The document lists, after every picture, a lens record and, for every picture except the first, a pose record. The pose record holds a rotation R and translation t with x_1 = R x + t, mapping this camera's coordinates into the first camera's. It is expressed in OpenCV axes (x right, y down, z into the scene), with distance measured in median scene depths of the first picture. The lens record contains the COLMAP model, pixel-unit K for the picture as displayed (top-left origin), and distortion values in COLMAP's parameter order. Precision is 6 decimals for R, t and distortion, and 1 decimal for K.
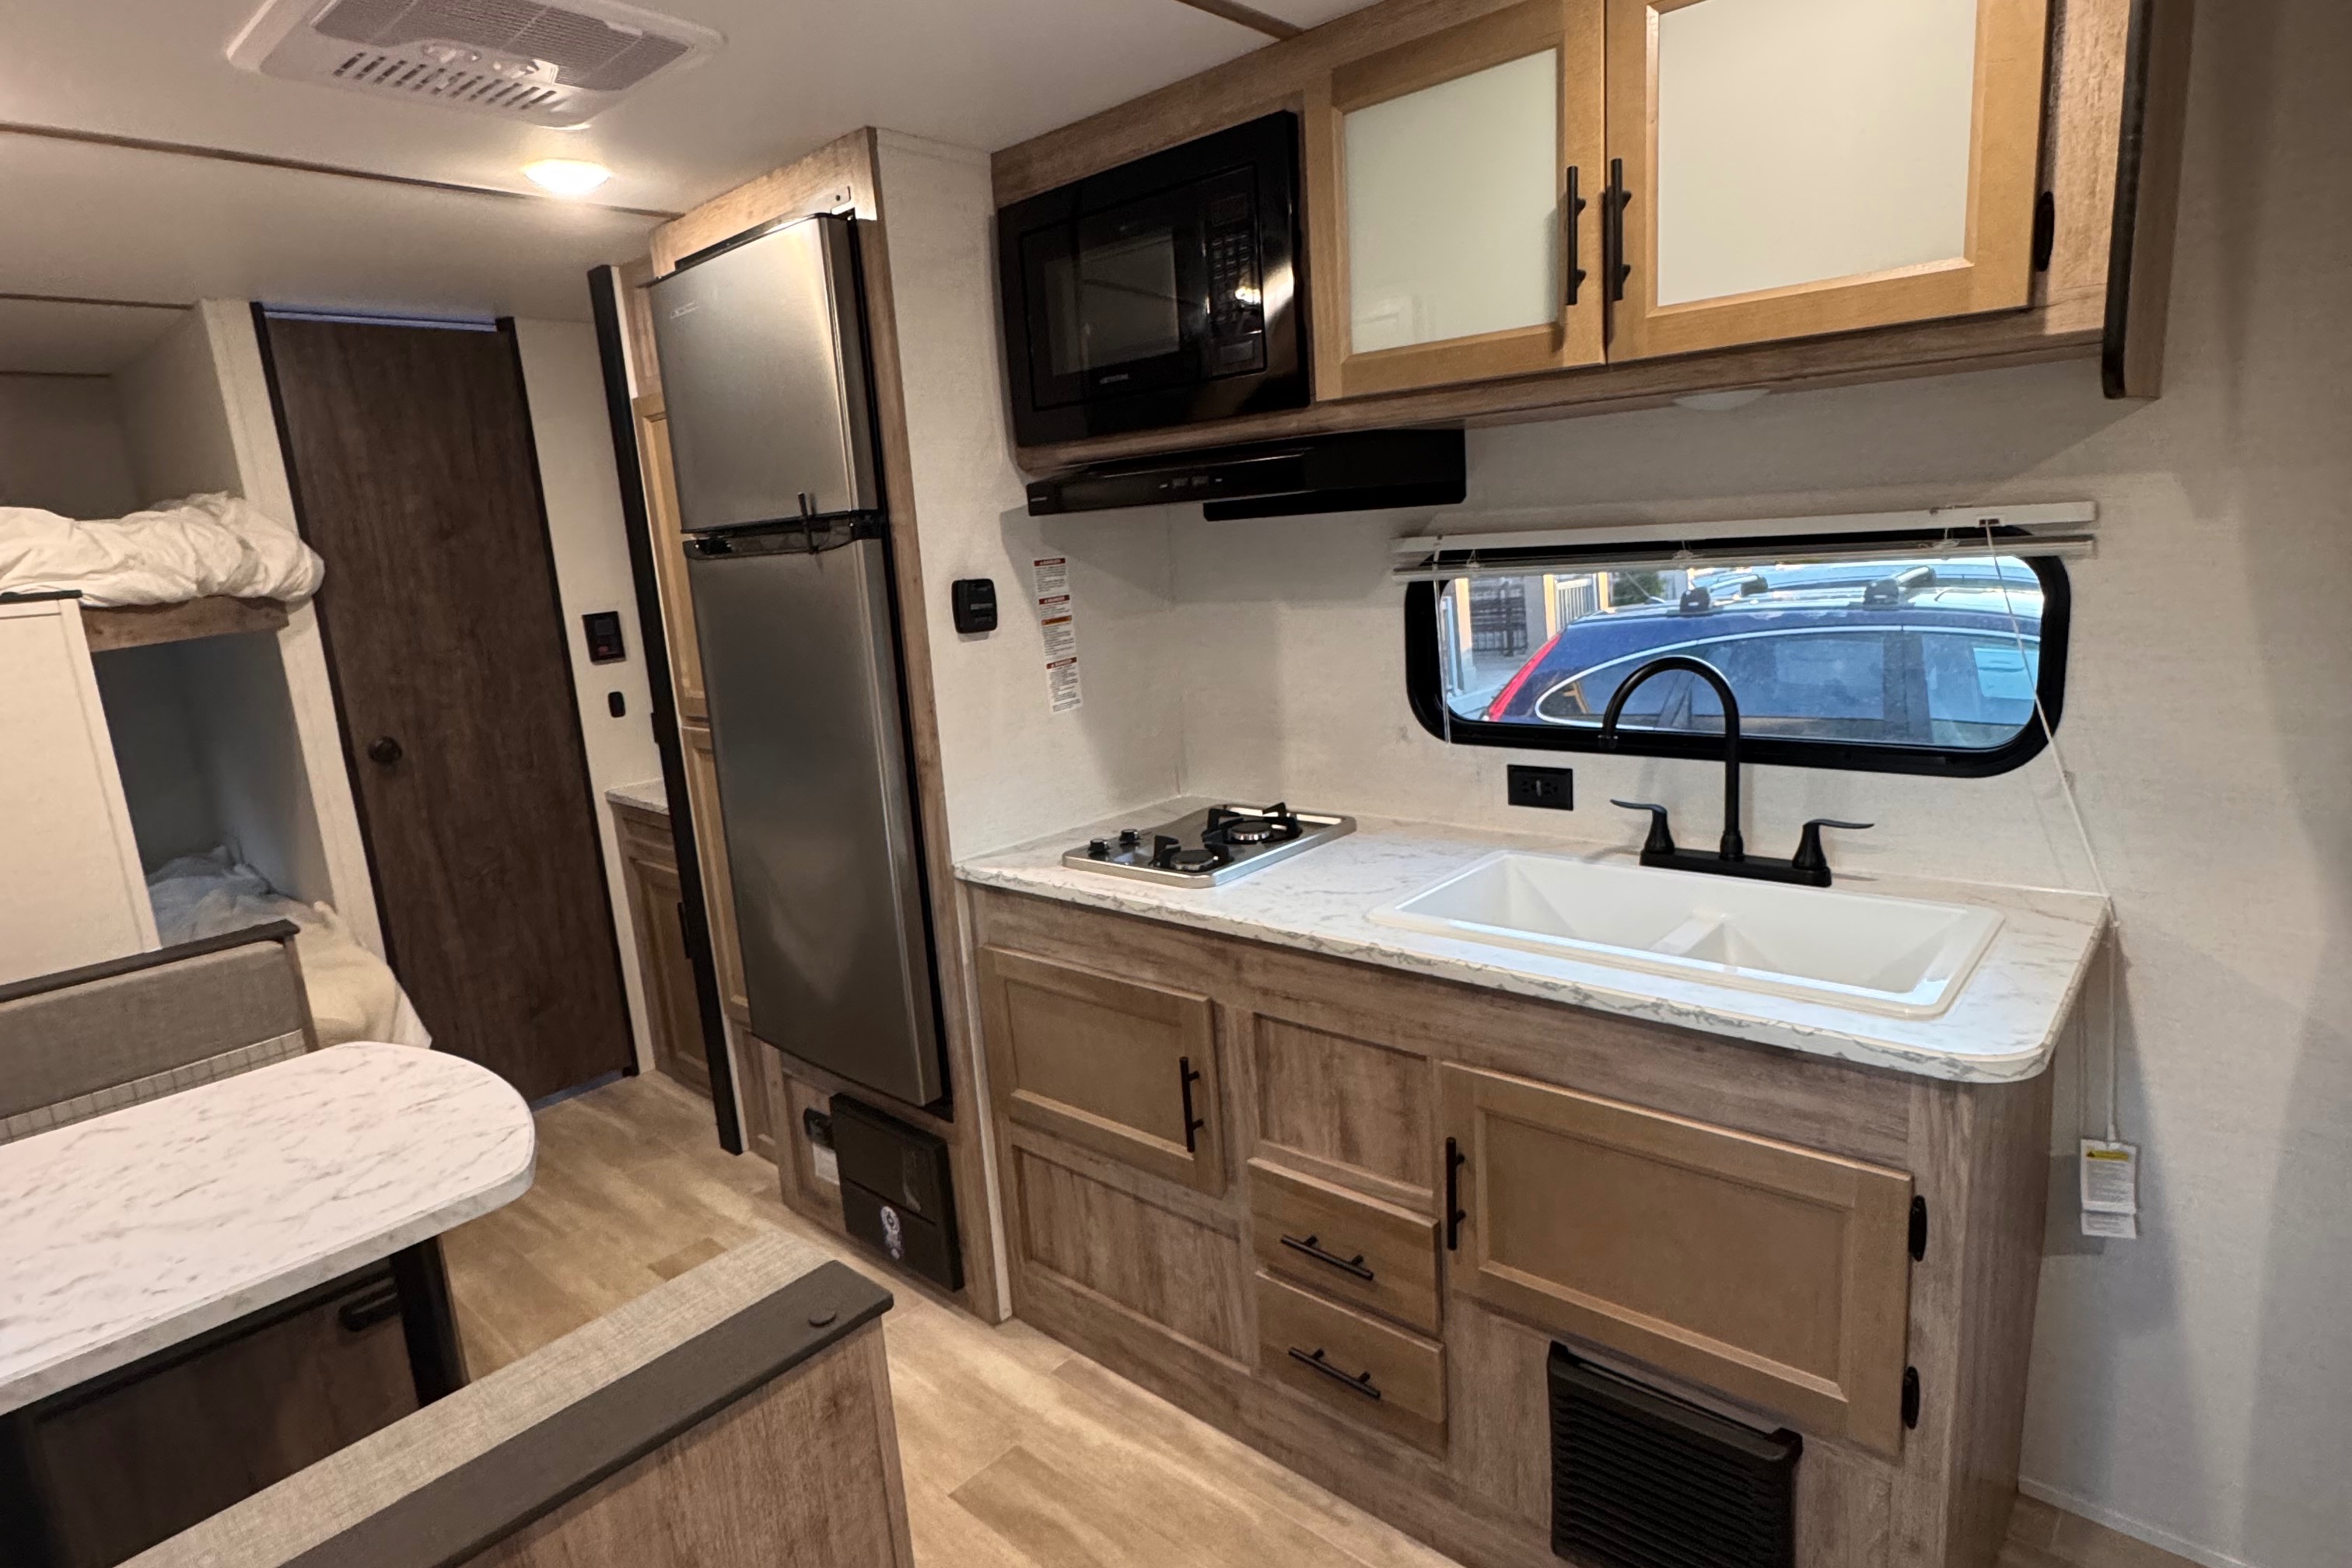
lens RADIAL K [[1240.6, 0, 1179.4], [0, 1240.6, 781.7], [0, 0, 1]] dist [-0.005971, 0.001477]
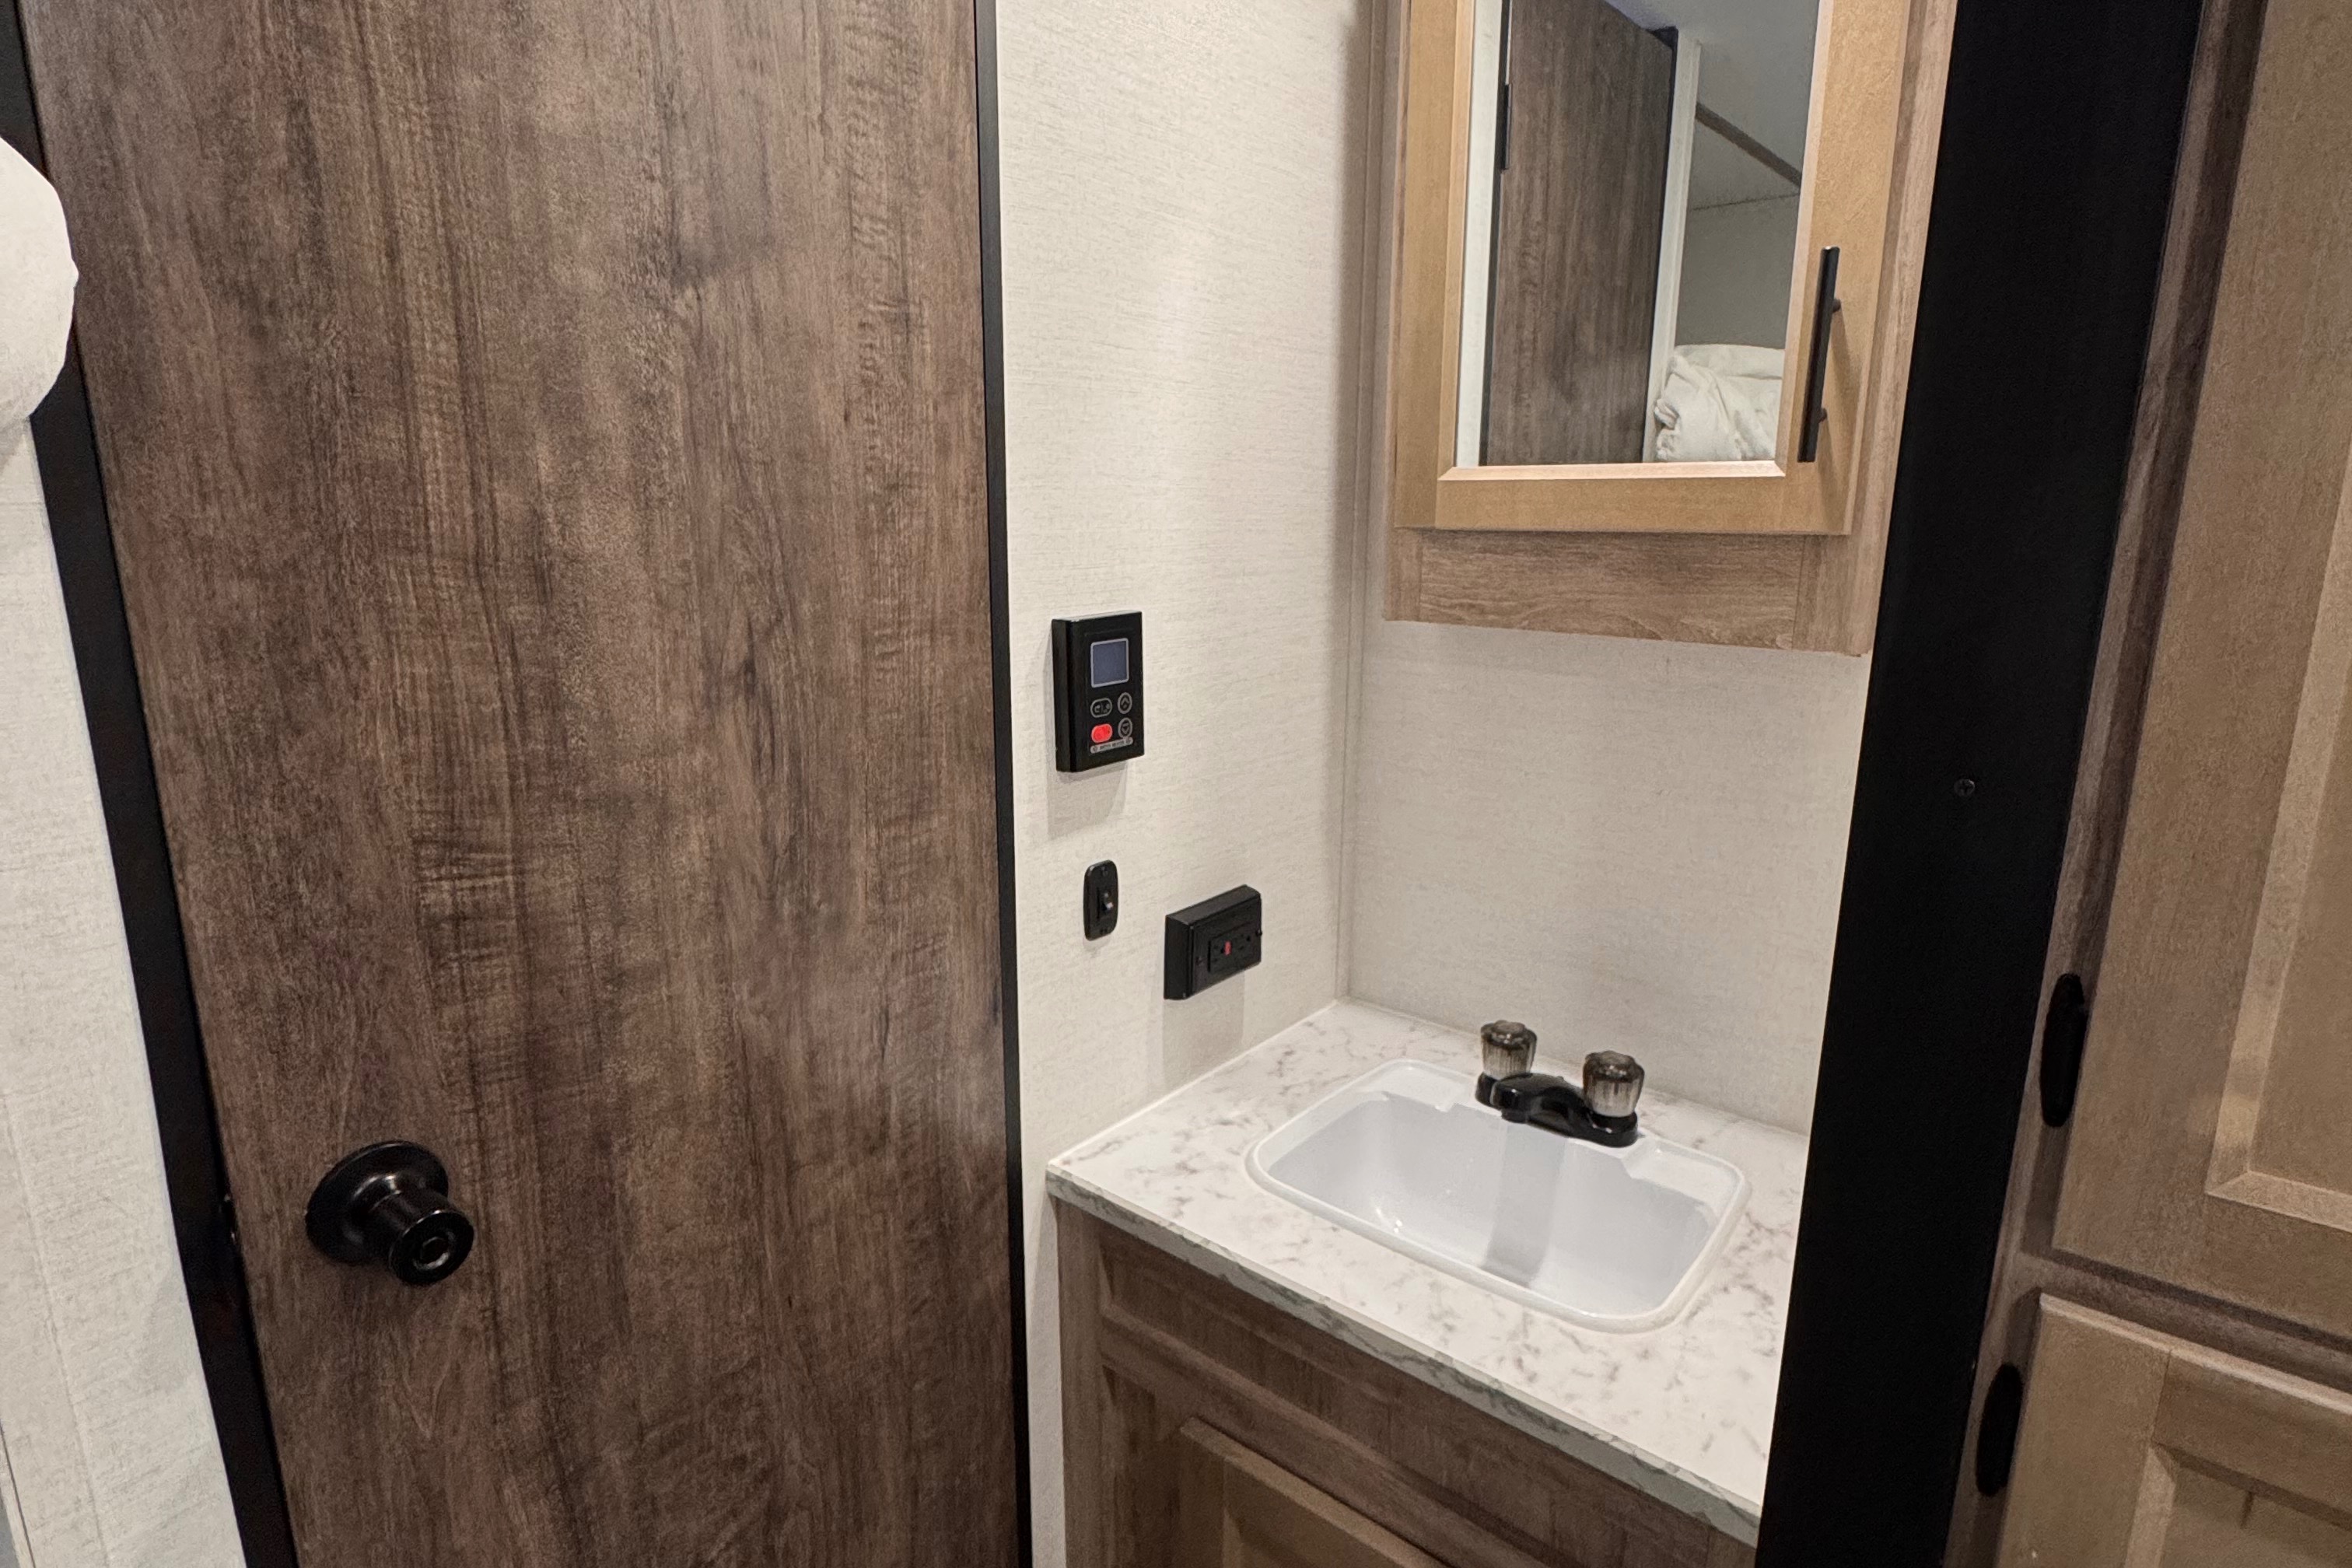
lens RADIAL K [[1240.6, 0, 1177.5], [0, 1240.6, 780.6], [0, 0, 1]] dist [-0.005971, 0.001477]
pose [[0.995999, 0.057144, 0.068706, -0.588063], [-0.058146, 0.998228, 0.012666, -0.126352], [-0.067860, -0.016610, 0.997557, 0.871086]]
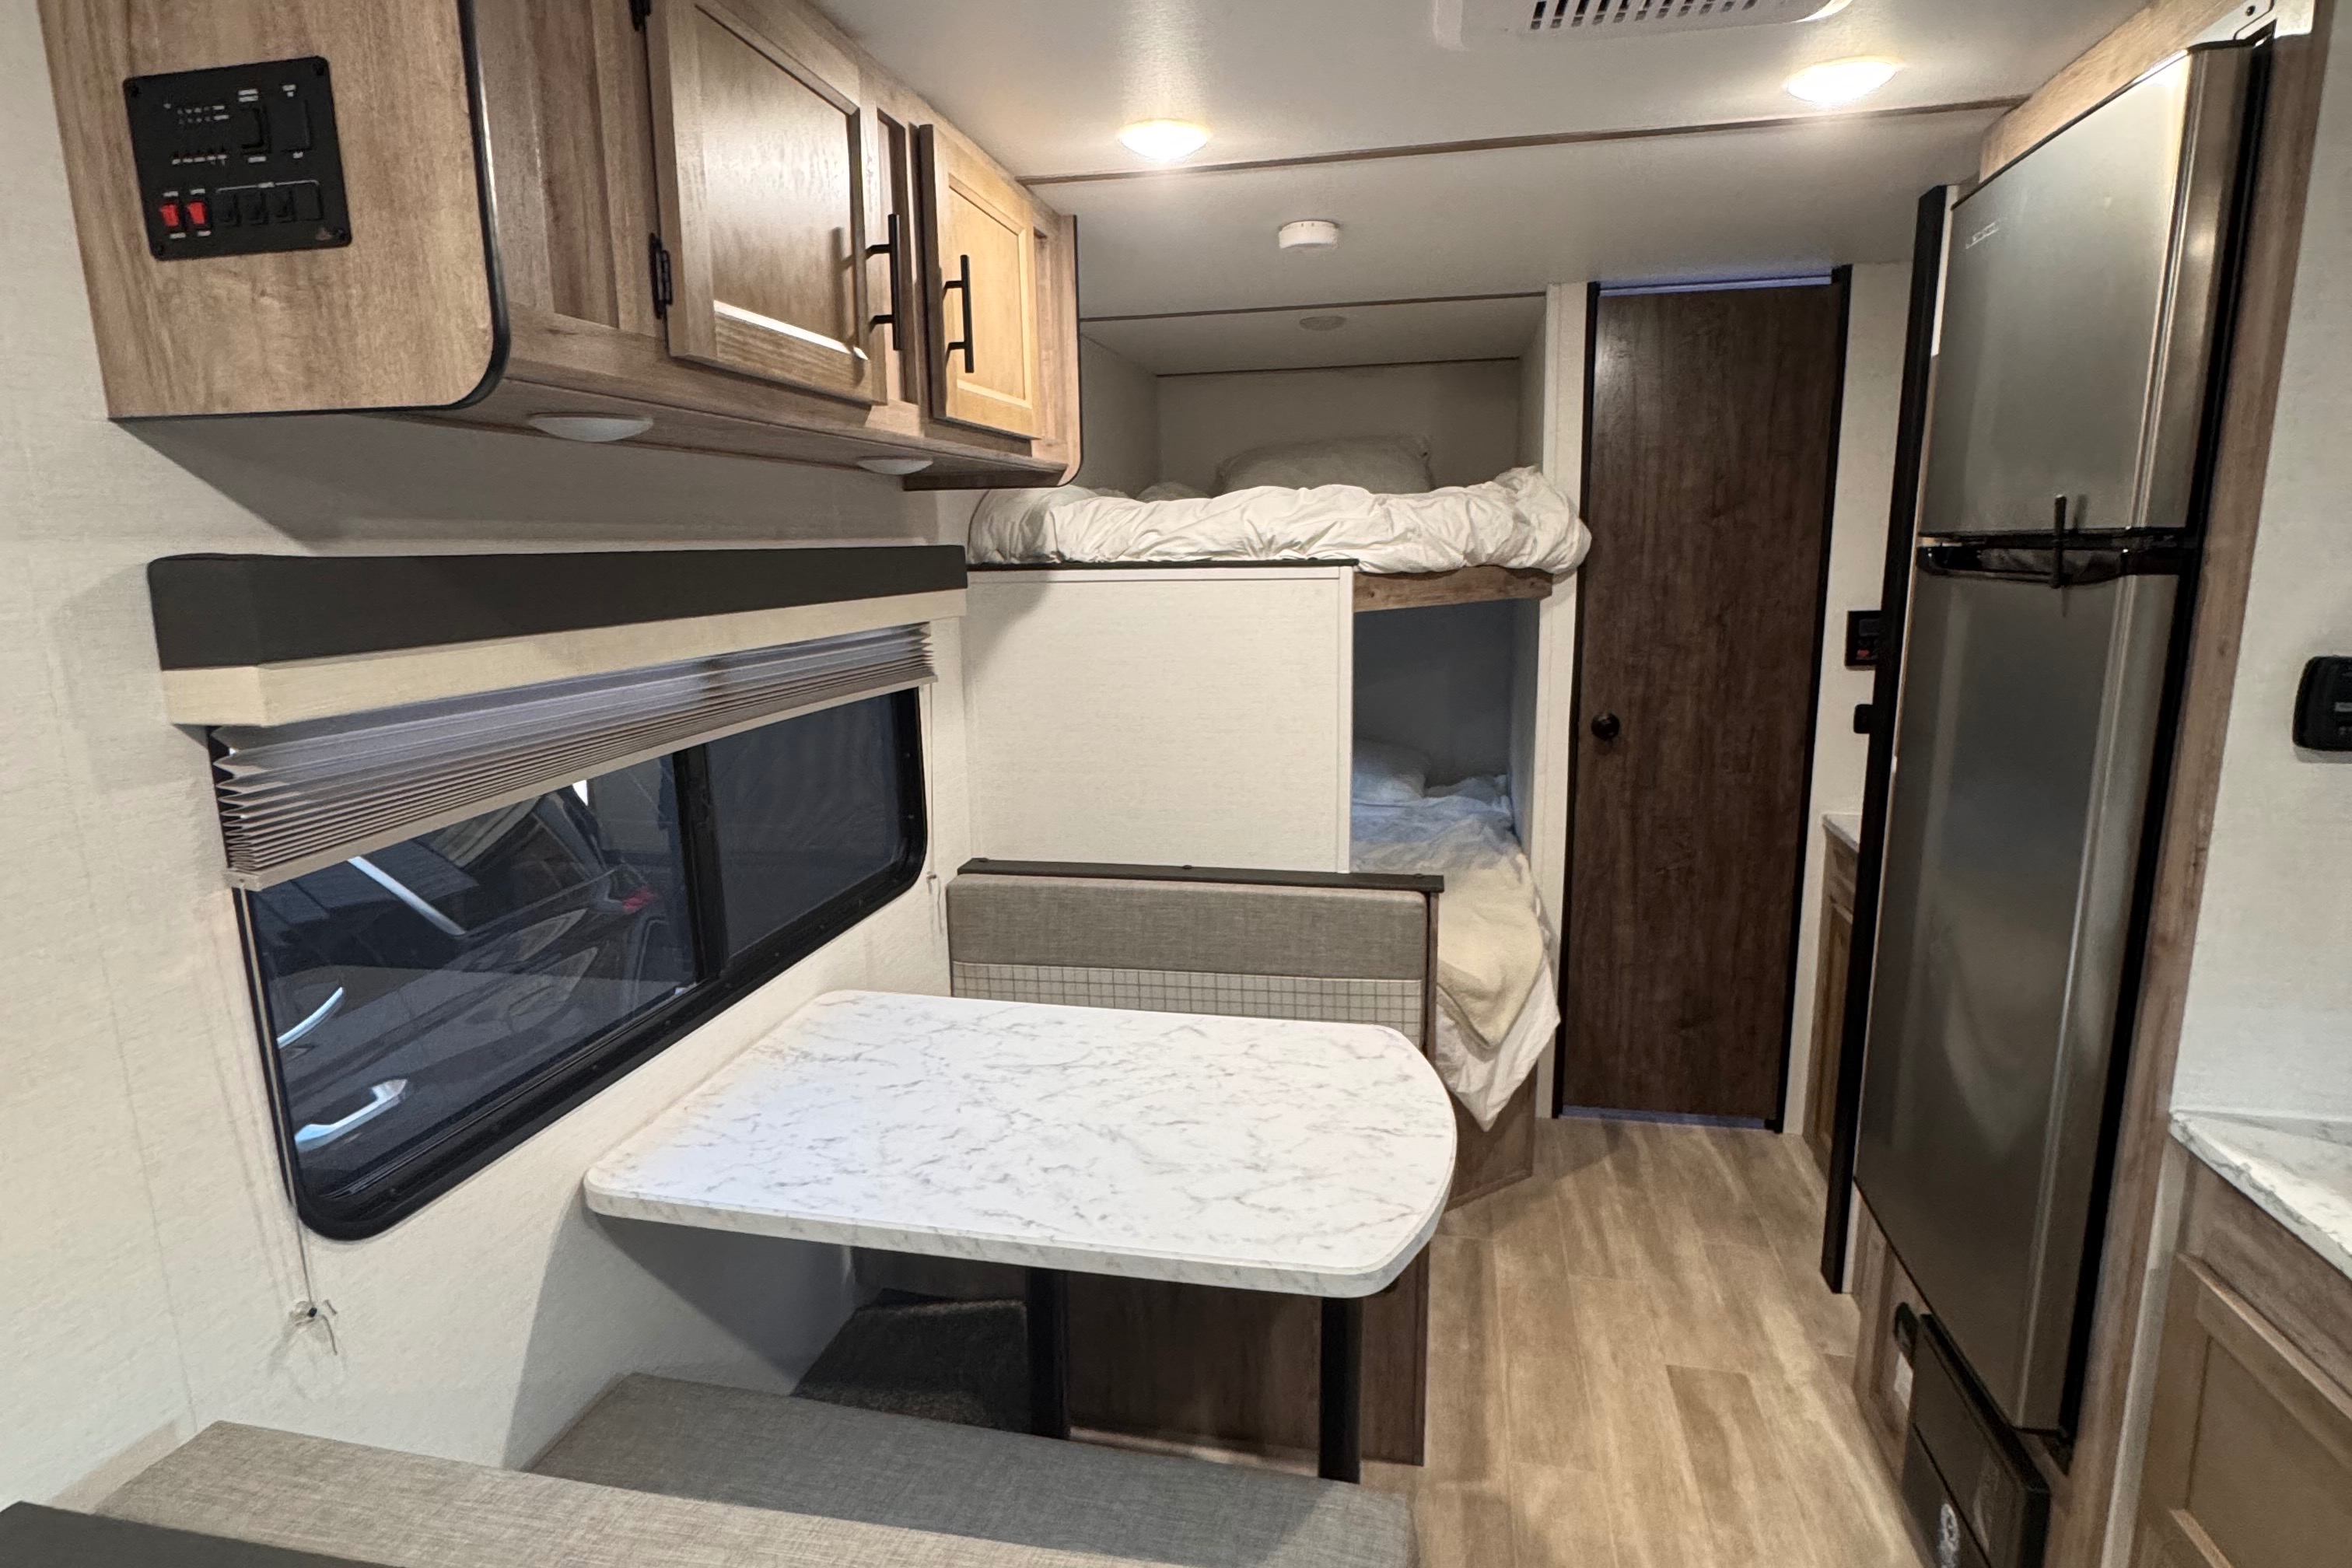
lens RADIAL K [[1240.6, 0, 1180.7], [0, 1240.6, 780.6], [0, 0, 1]] dist [-0.005971, 0.001477]
pose [[0.504110, 0.223017, -0.834348, 0.035101], [-0.189962, 0.971057, 0.144784, -0.070667], [0.842489, 0.085507, 0.531884, 0.203040]]
